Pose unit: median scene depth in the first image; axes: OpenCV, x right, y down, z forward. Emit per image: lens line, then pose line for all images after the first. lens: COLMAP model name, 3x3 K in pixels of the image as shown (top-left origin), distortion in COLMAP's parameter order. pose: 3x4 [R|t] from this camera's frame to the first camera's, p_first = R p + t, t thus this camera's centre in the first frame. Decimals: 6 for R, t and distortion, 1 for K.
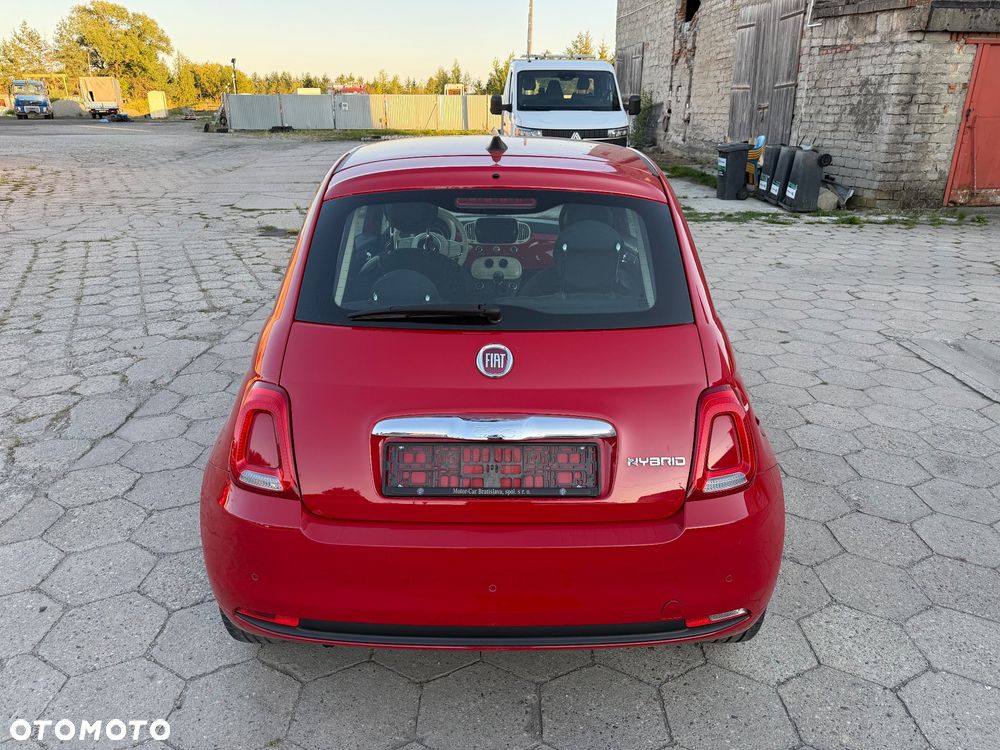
lens RADIAL K [[707.5, 0, 509.0], [0, 707.5, 384.9], [0, 0, 1]] dist [0.008143, -0.009148]
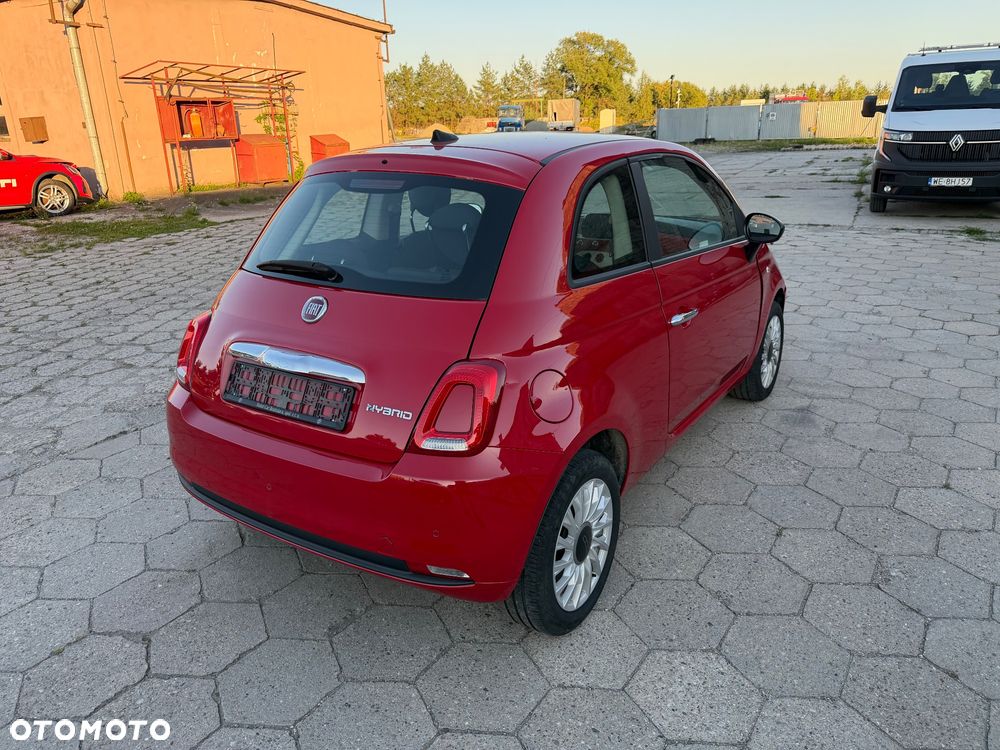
lens RADIAL K [[721.0, 0, 500.0], [0, 721.0, 375.0], [0, 0, 1]] dist [-0.000289, -0.006553]
pose [[0.835743, 0.149443, -0.528394, 0.871781], [-0.166943, 0.985856, 0.014776, 0.005789], [0.523129, 0.075863, 0.848871, 0.119049]]
